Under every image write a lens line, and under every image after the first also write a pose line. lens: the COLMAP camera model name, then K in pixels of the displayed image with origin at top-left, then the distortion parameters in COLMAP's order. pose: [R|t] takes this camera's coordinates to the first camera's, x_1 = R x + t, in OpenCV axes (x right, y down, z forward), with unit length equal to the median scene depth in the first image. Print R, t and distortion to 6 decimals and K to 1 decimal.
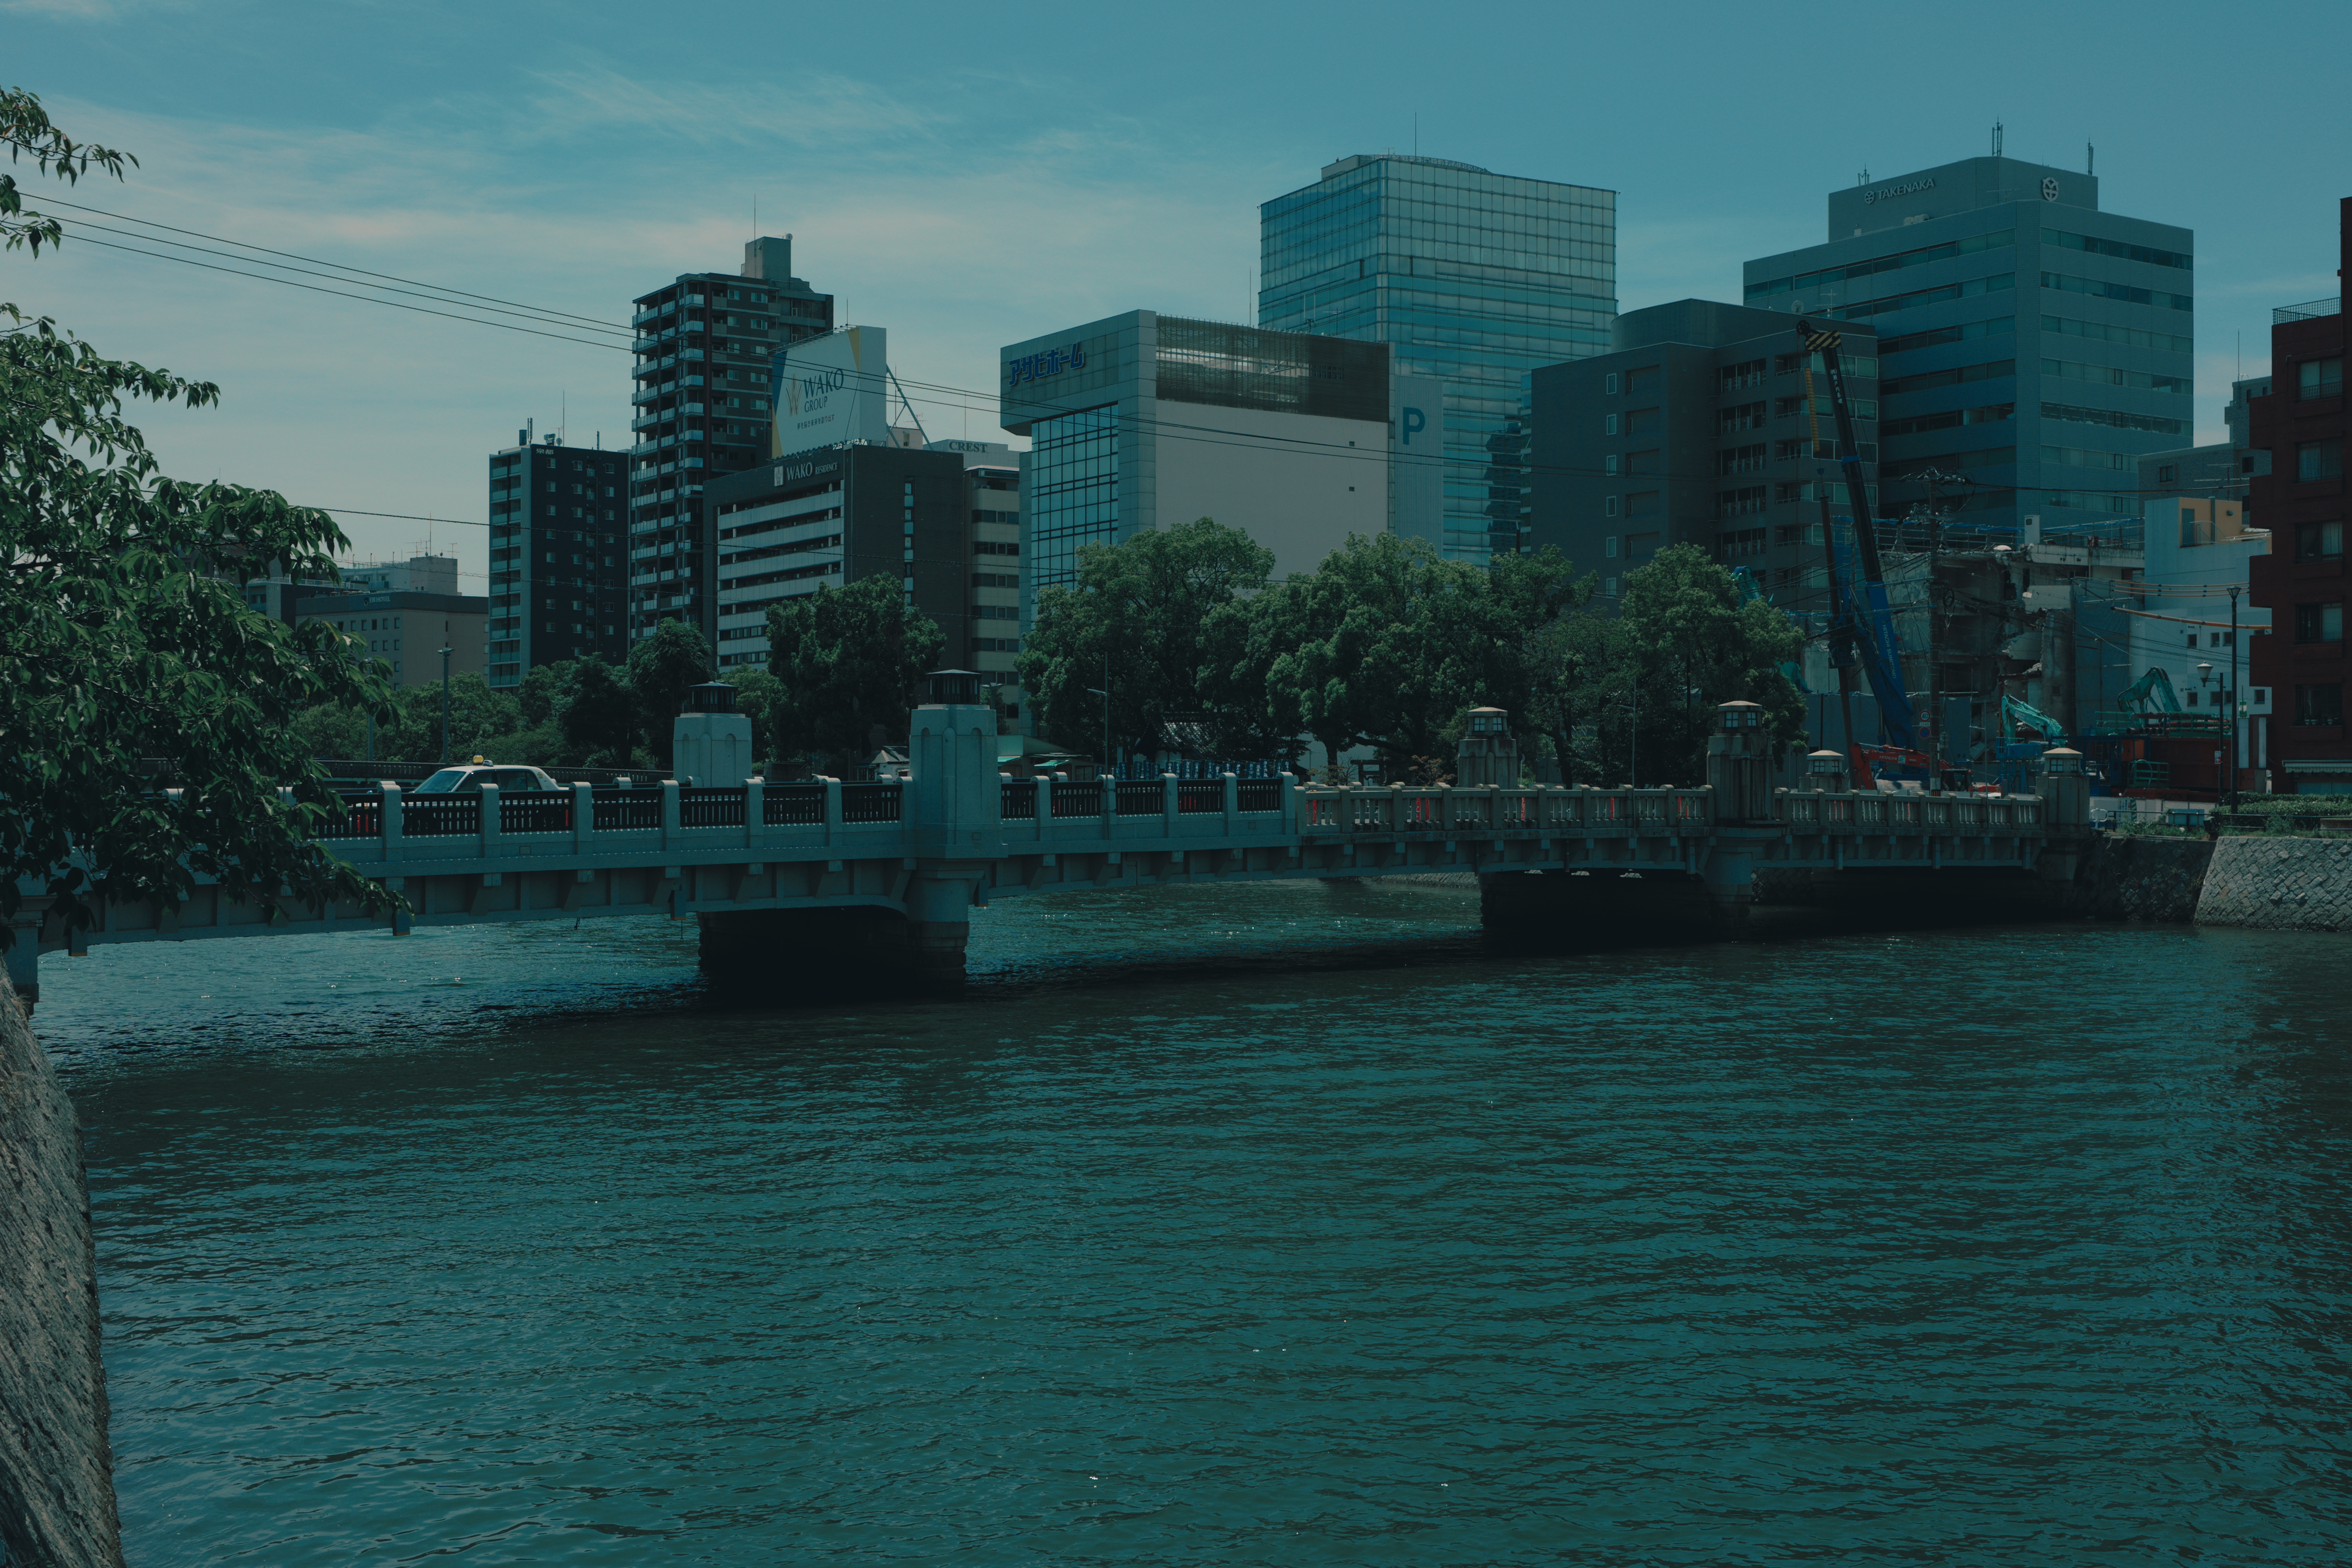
lens RADIAL K [[2663.7, 0, 1175.7], [0, 2663.7, 784.1], [0, 0, 1]] dist [-0.008094, 0.000000]
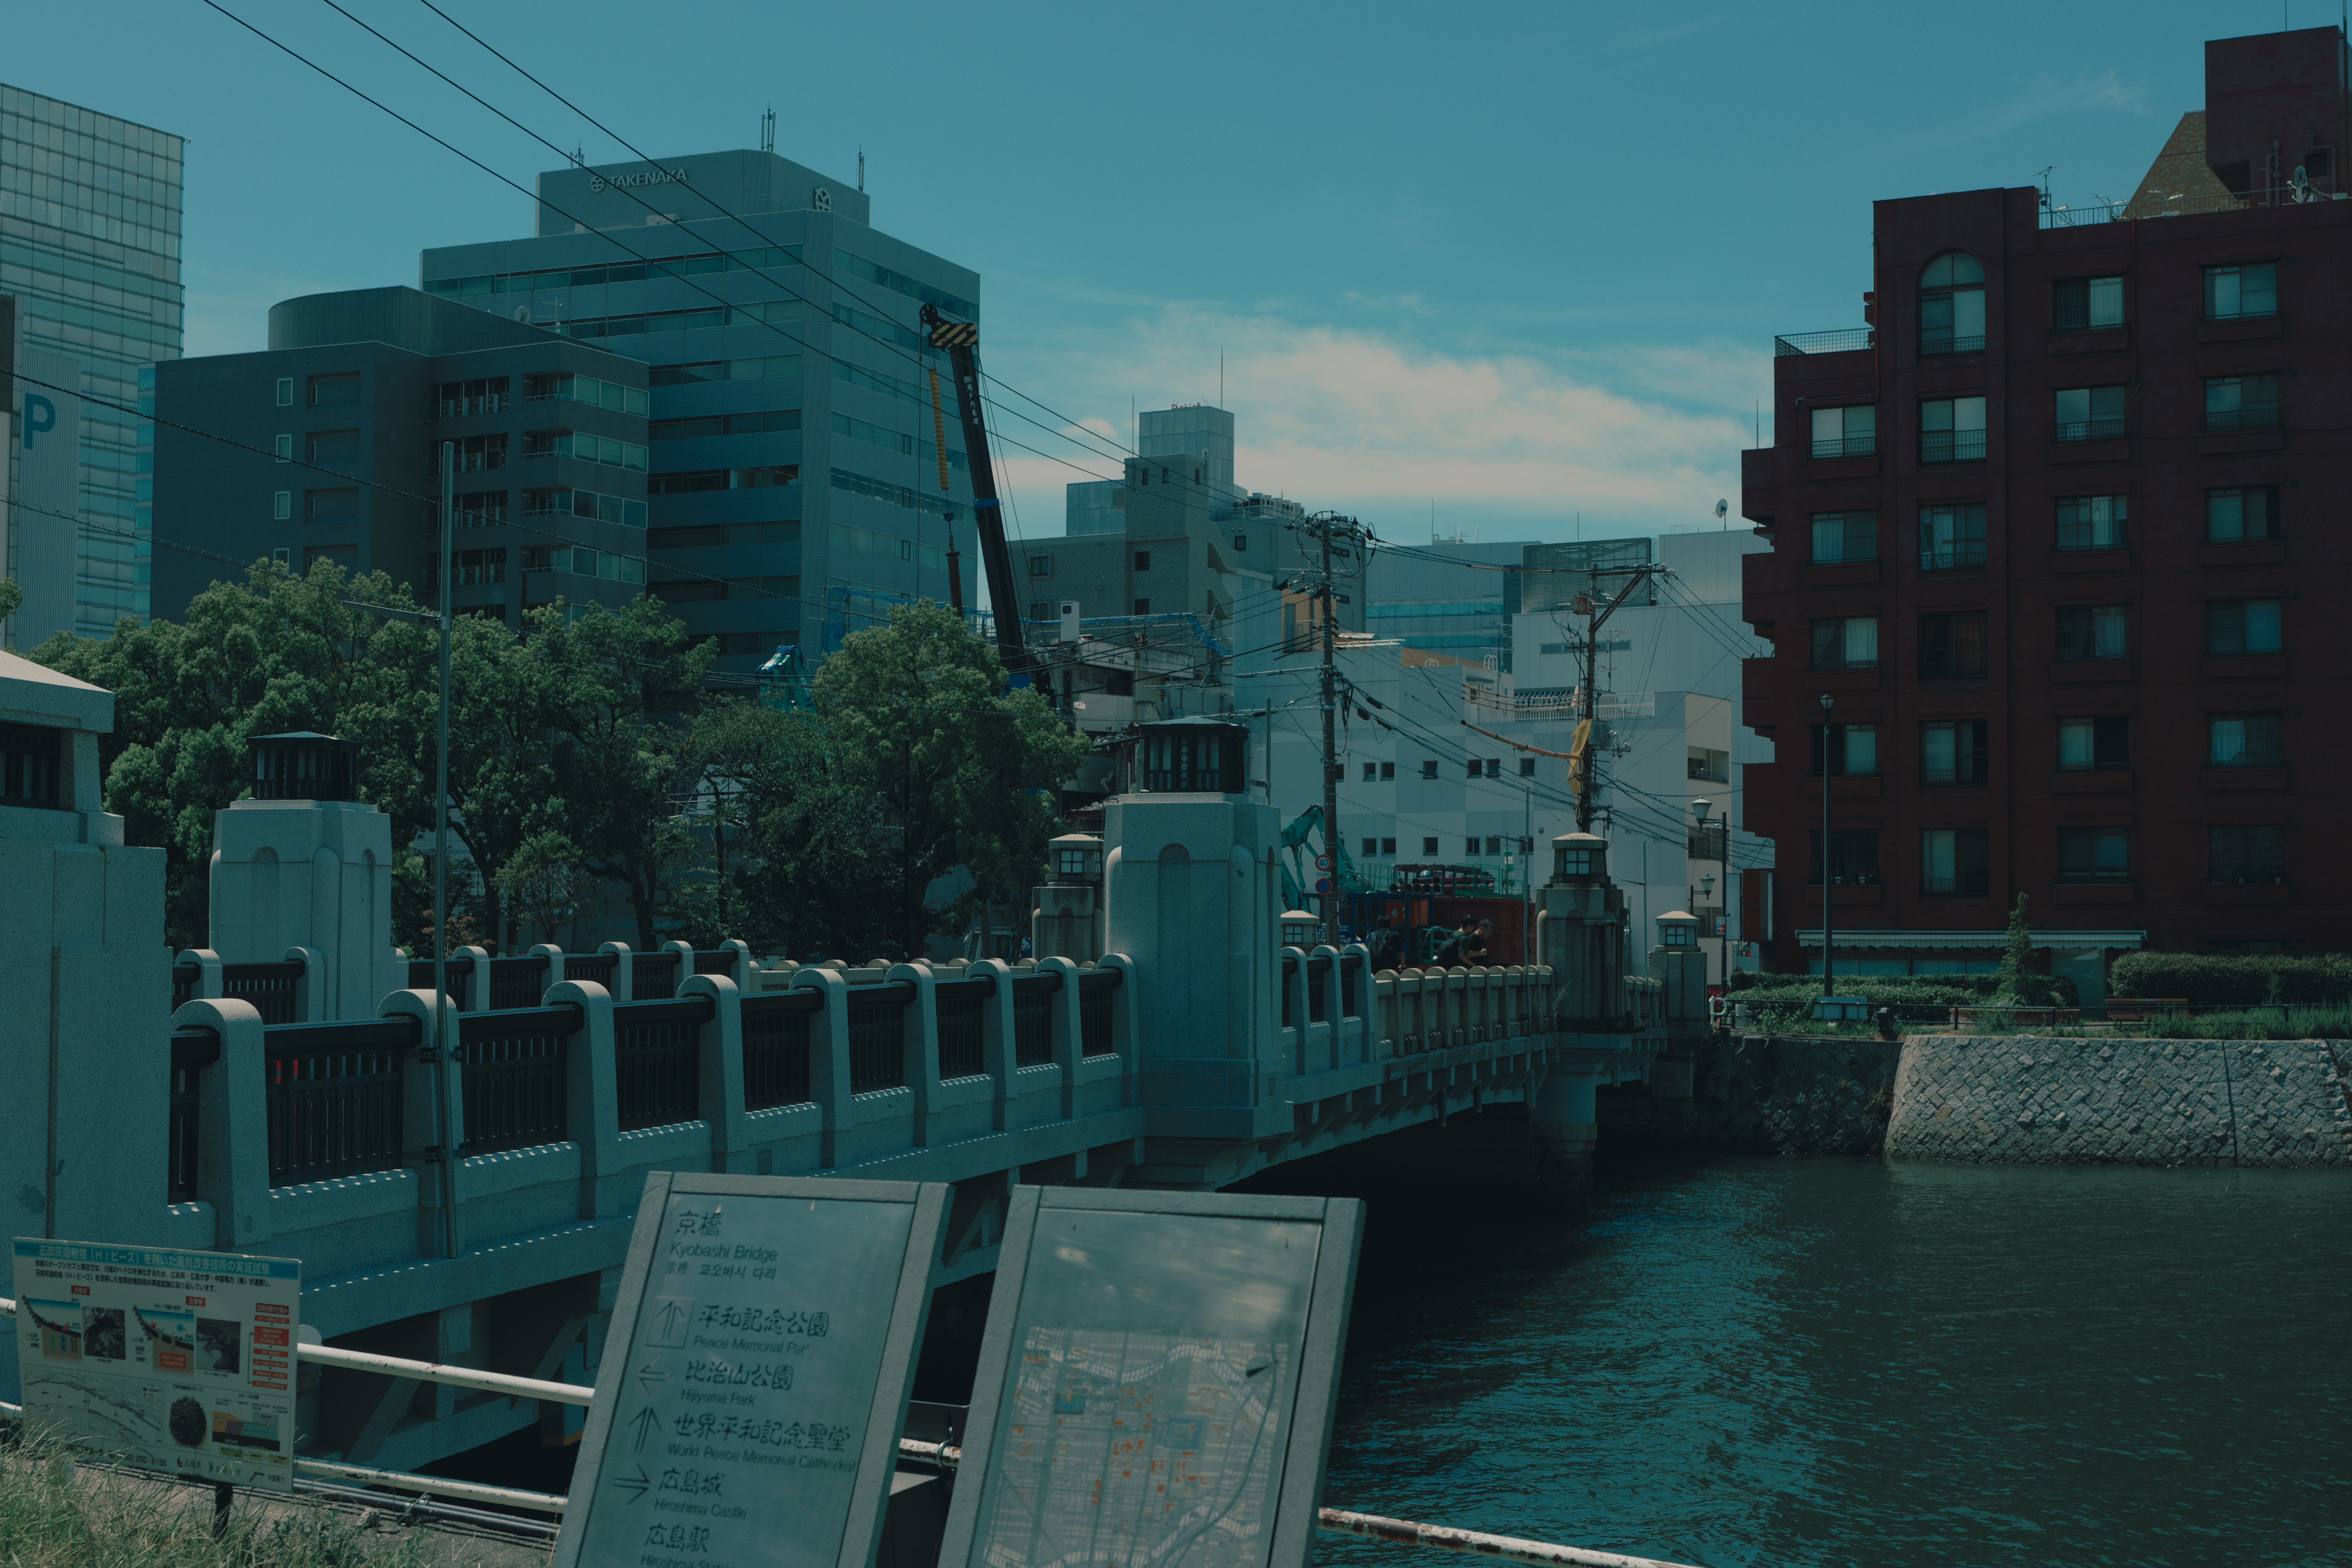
lens RADIAL K [[3243.8, 0, 1176.1], [0, 3243.8, 780.9], [0, 0, 1]] dist [0.012000, 0.000000]
pose [[0.843453, 0.031388, 0.536285, -0.101523], [-0.003694, 0.998607, -0.052636, -0.000895], [-0.537190, 0.042415, 0.842394, 0.143940]]
